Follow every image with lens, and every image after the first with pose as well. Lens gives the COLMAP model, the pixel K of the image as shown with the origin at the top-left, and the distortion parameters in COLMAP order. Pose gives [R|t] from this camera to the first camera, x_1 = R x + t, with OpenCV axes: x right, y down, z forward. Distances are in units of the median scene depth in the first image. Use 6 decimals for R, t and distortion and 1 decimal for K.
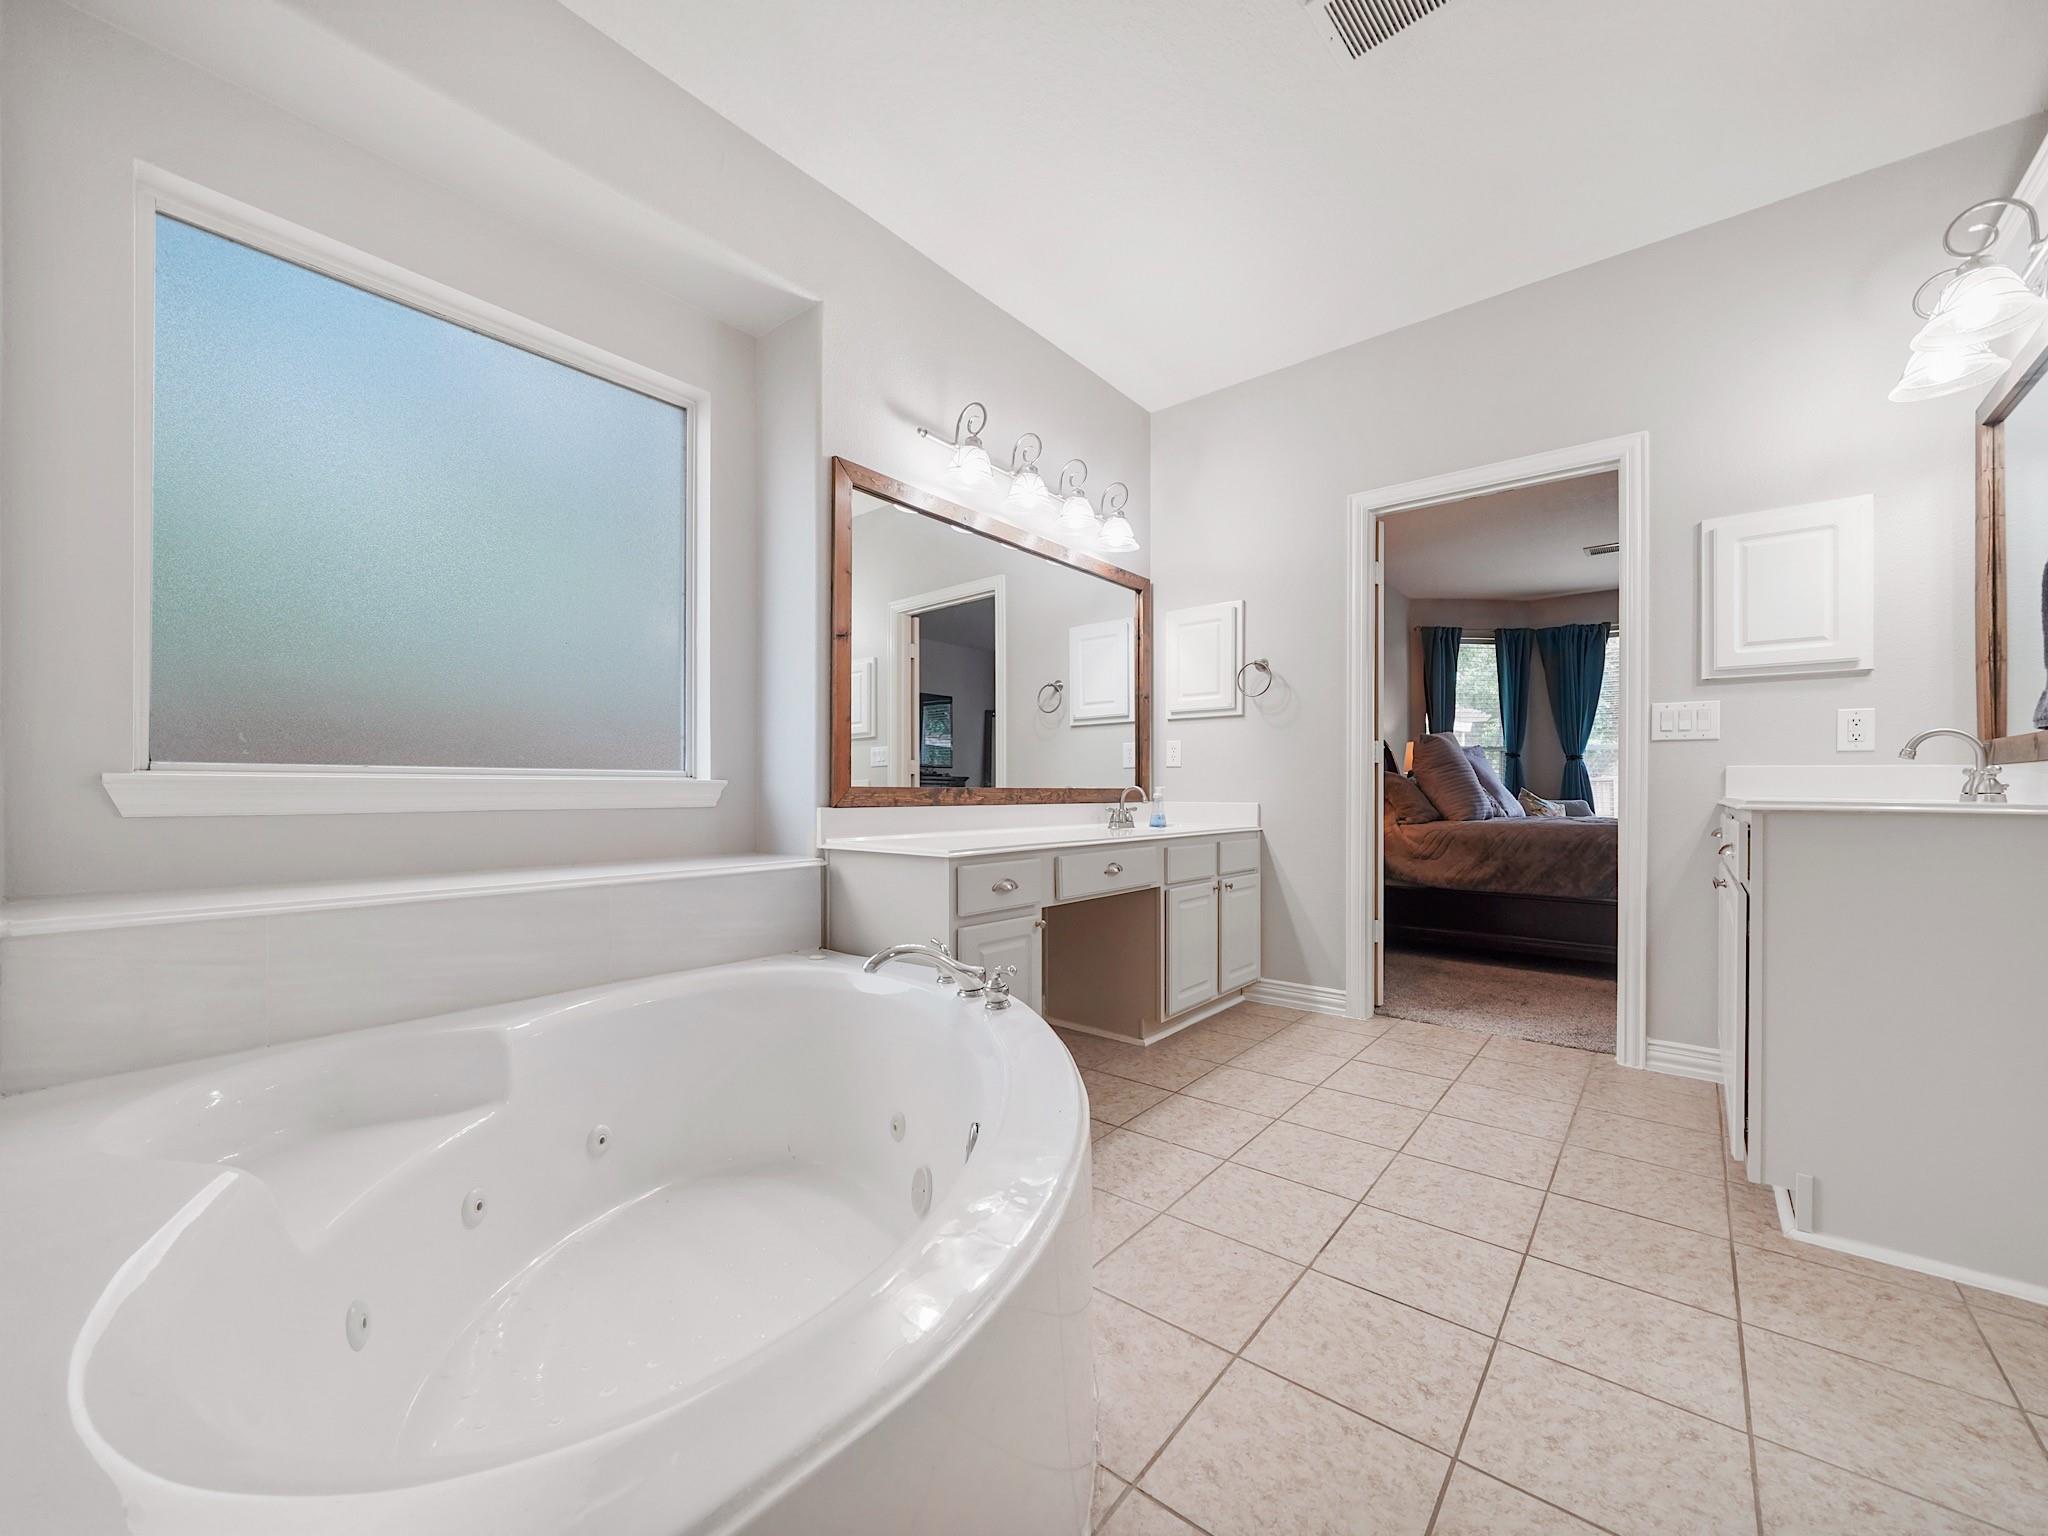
lens RADIAL K [[788.3, 0, 1021.0], [0, 788.3, 792.0], [0, 0, 1]] dist [-0.002054, -0.000482]
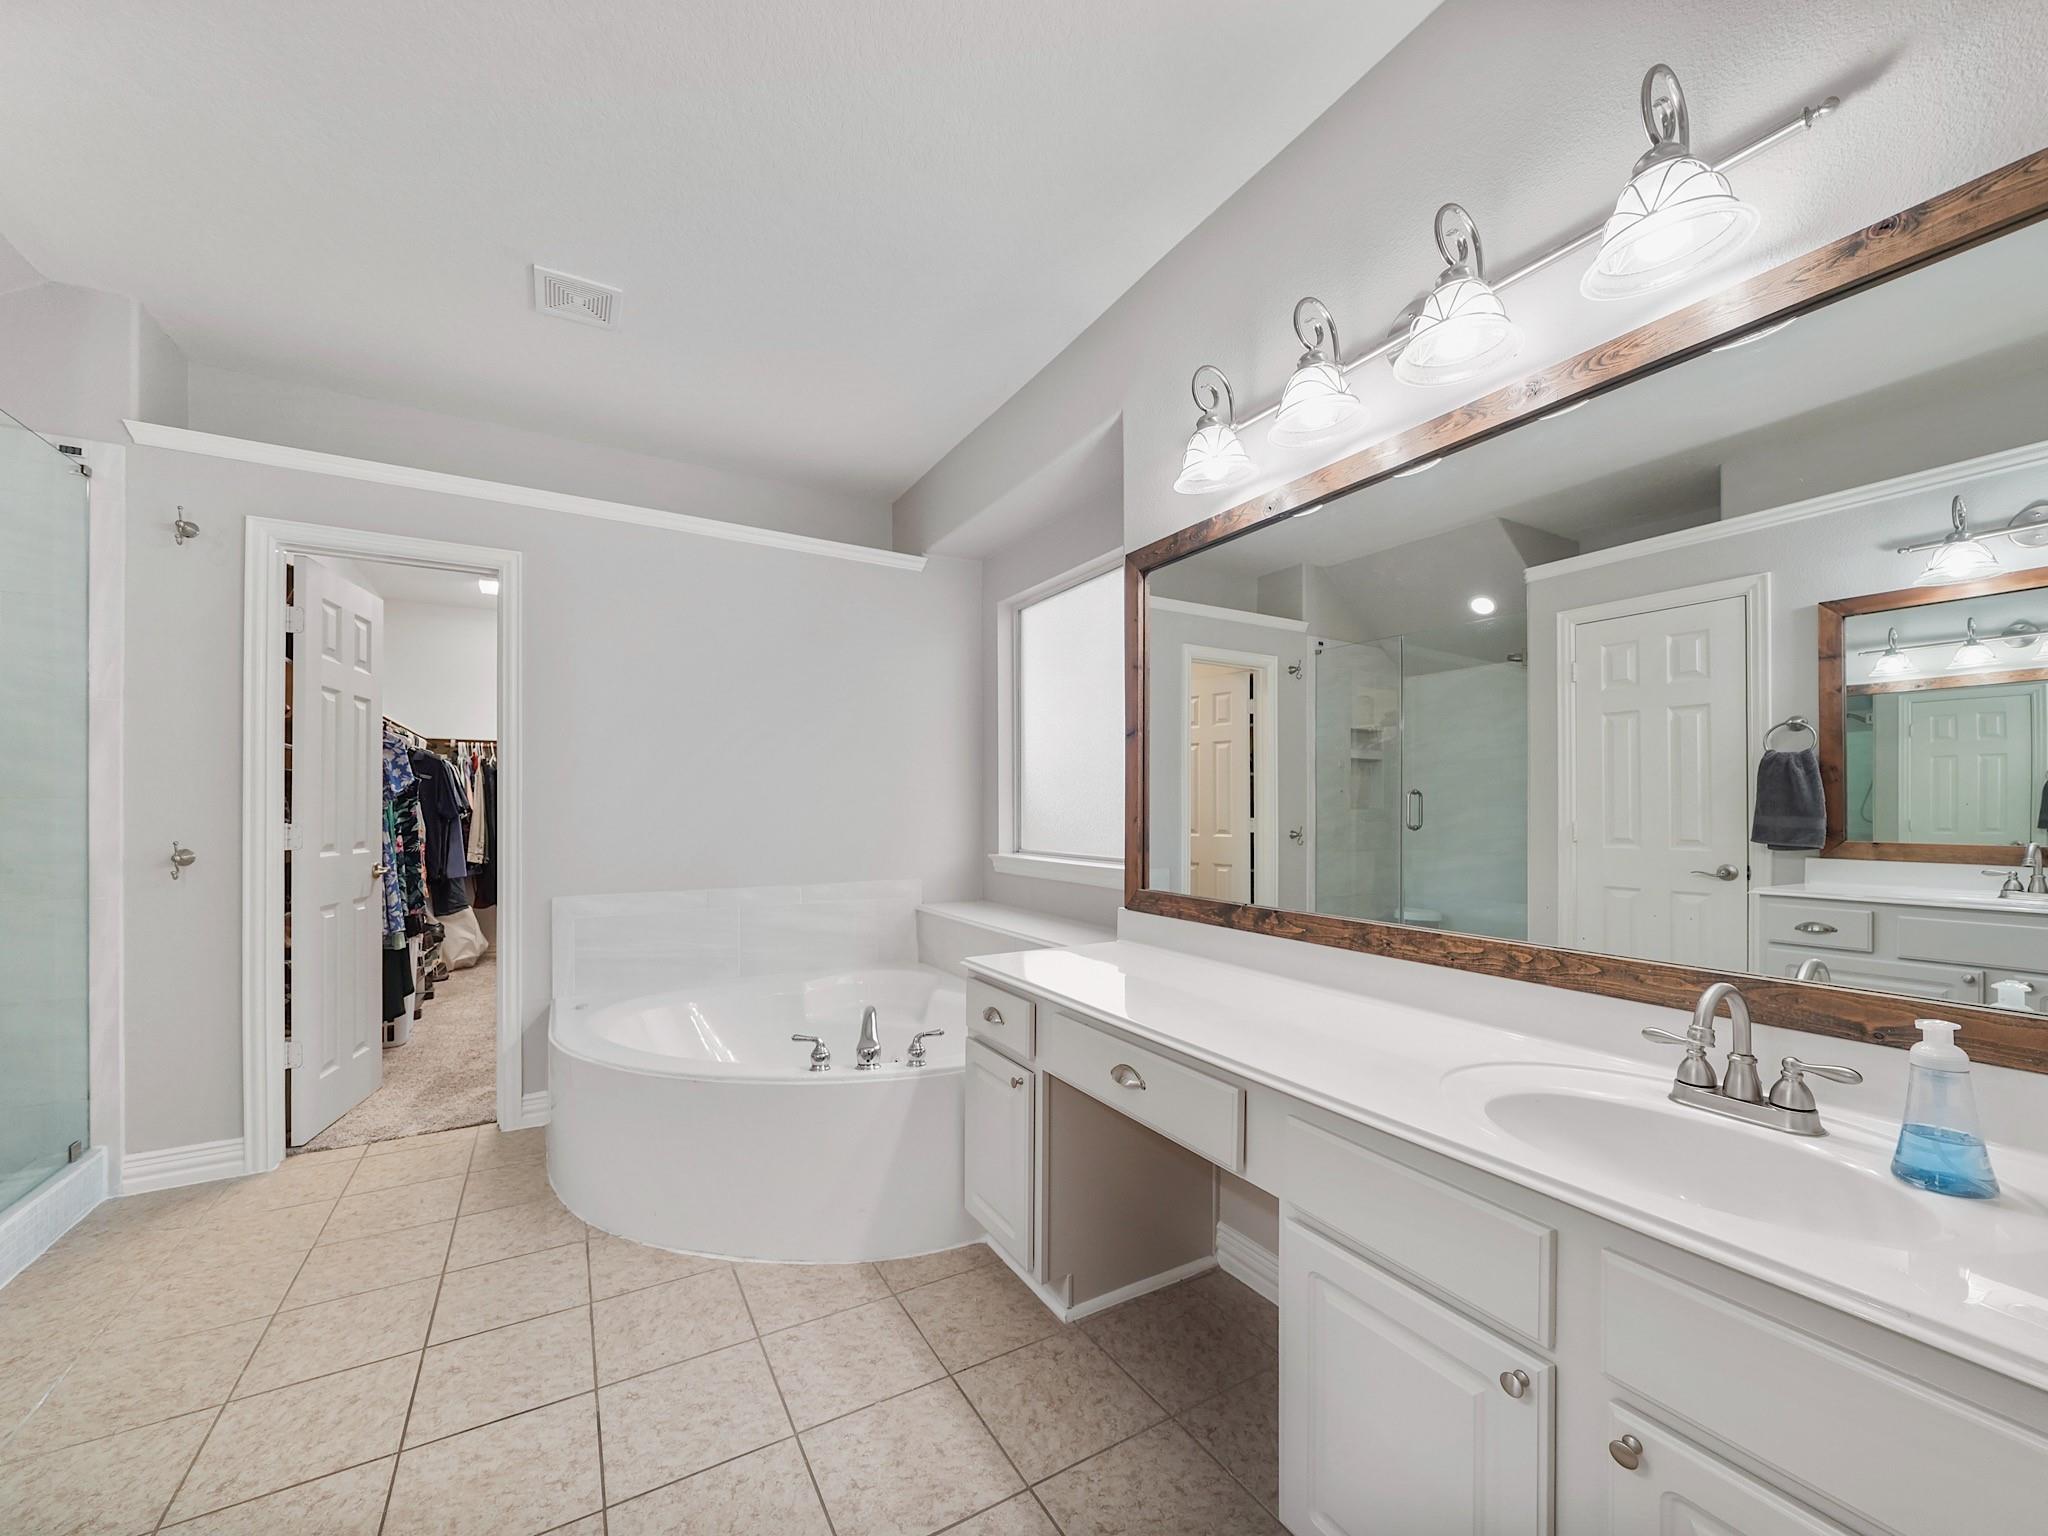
lens RADIAL K [[808.3, 0, 1027.7], [0, 808.3, 802.5], [0, 0, 1]] dist [-0.001109, -0.000503]
pose [[-0.339098, -0.005515, -0.940735, 1.102961], [-0.002234, 0.999985, -0.005057, -0.157570], [0.940748, 0.000387, -0.339105, 1.774365]]
